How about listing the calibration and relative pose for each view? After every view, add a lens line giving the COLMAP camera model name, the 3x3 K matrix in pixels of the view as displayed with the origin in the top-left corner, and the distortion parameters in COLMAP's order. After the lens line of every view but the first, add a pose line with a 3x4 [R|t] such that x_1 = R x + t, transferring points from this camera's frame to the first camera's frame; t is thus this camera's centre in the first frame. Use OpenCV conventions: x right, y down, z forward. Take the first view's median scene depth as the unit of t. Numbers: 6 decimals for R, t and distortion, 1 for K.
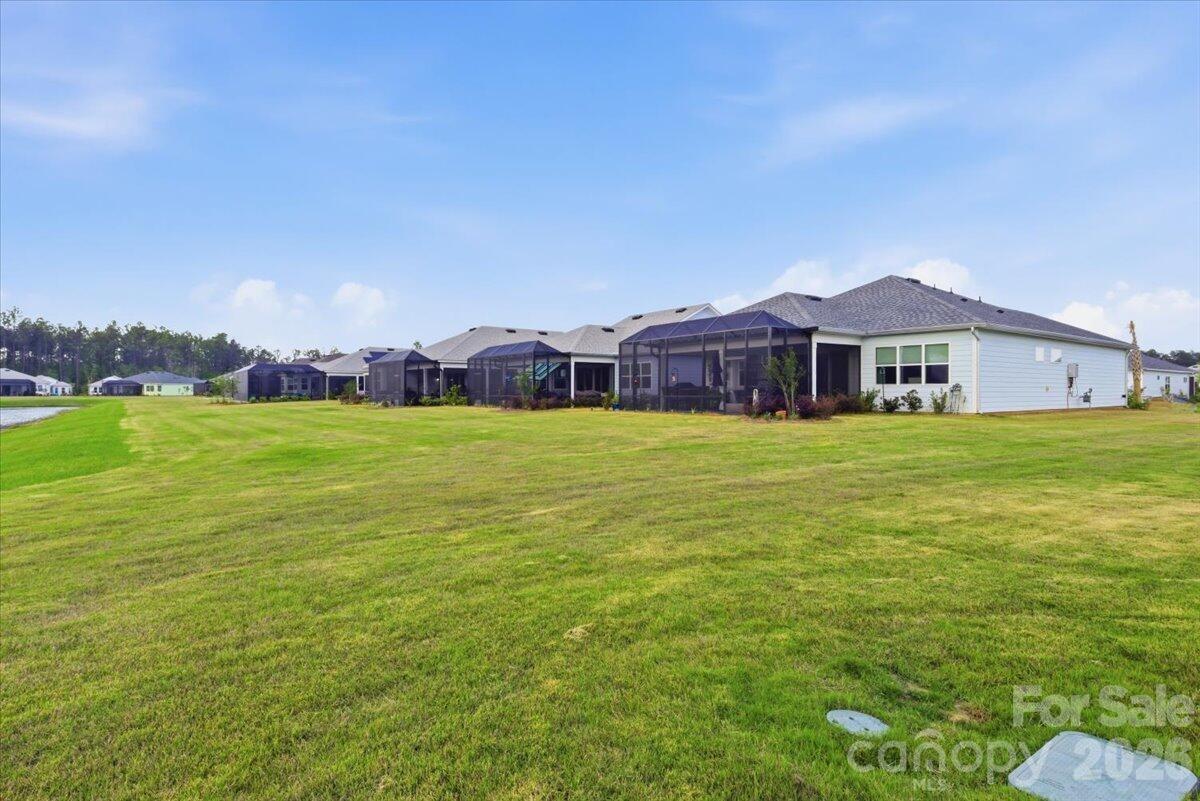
lens RADIAL K [[608.5, 0, 601.8], [0, 608.5, 395.6], [0, 0, 1]] dist [0.007978, -0.004912]
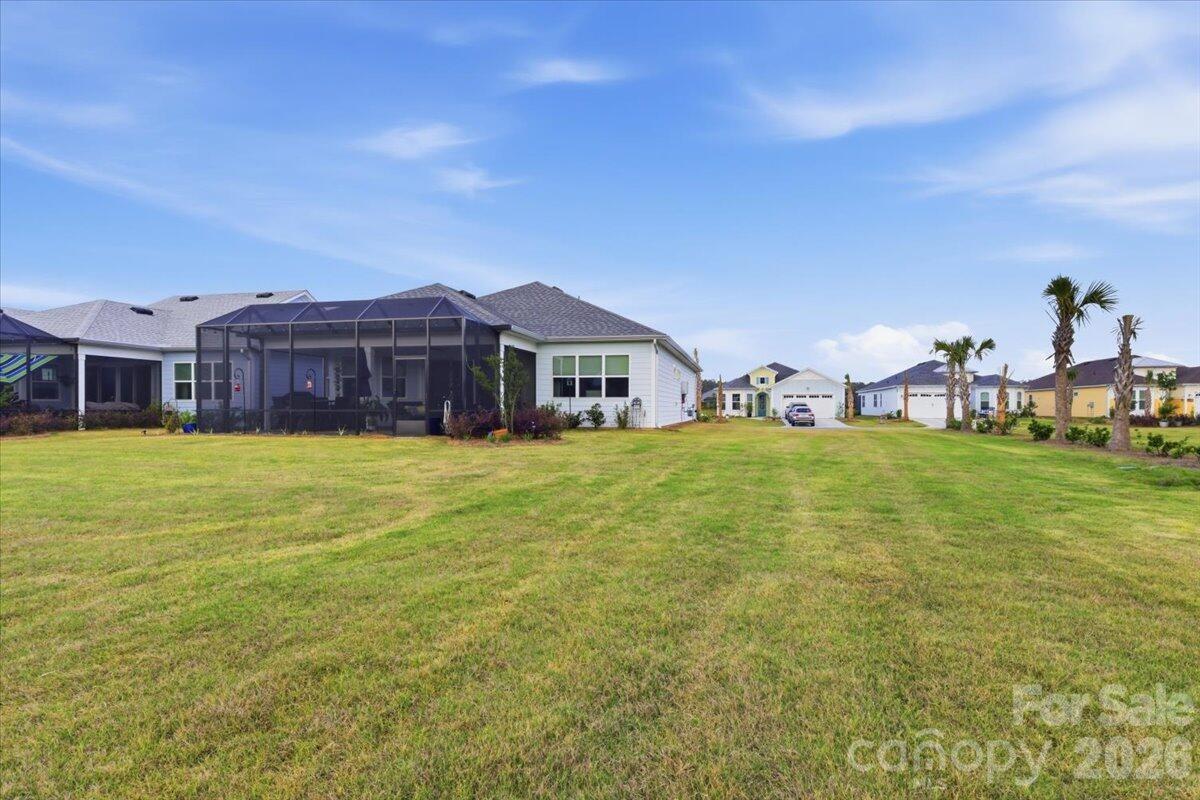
lens RADIAL K [[608.5, 0, 596.5], [0, 608.5, 411.7], [0, 0, 1]] dist [0.007978, -0.004912]
pose [[0.753666, -0.001411, 0.657256, -0.085736], [0.000452, 0.999999, 0.001629, 0.001202], [-0.657257, -0.000931, 0.753666, 0.281773]]
